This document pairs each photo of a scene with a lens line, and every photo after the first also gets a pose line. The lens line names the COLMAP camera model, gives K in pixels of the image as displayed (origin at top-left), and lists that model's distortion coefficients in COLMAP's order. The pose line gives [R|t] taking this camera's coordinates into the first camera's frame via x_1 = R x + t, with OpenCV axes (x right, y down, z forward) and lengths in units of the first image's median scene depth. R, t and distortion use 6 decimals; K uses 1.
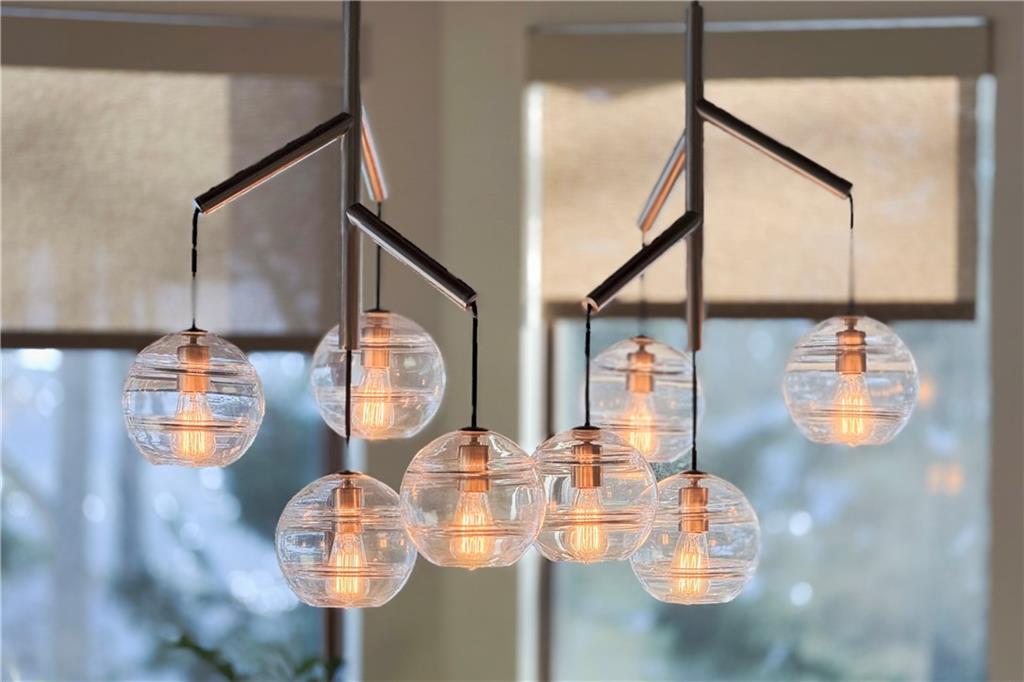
lens RADIAL K [[3570.2, 0, 513.5], [0, 3570.2, 342.8], [0, 0, 1]] dist [1.627193, 0.000000]
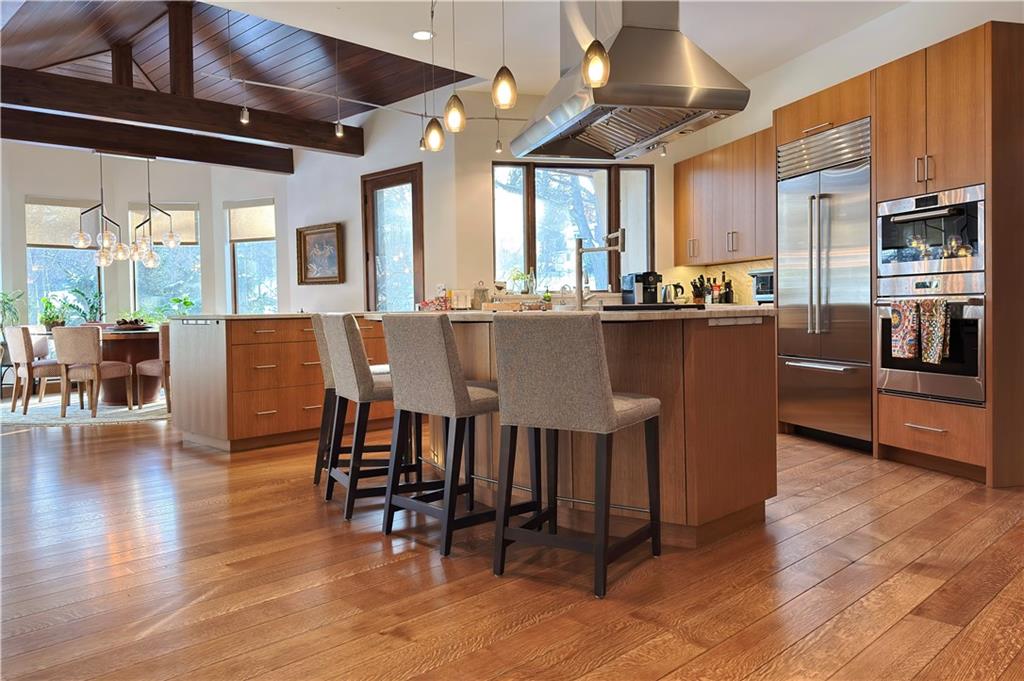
lens RADIAL K [[779.3, 0, 512.0], [0, 779.3, 332.1], [0, 0, 1]] dist [-0.007885, -0.010306]
pose [[0.901086, -0.036427, 0.432109, 0.019373], [0.023673, 0.999112, 0.034860, 0.177560], [-0.432995, -0.021183, 0.901148, -0.916408]]
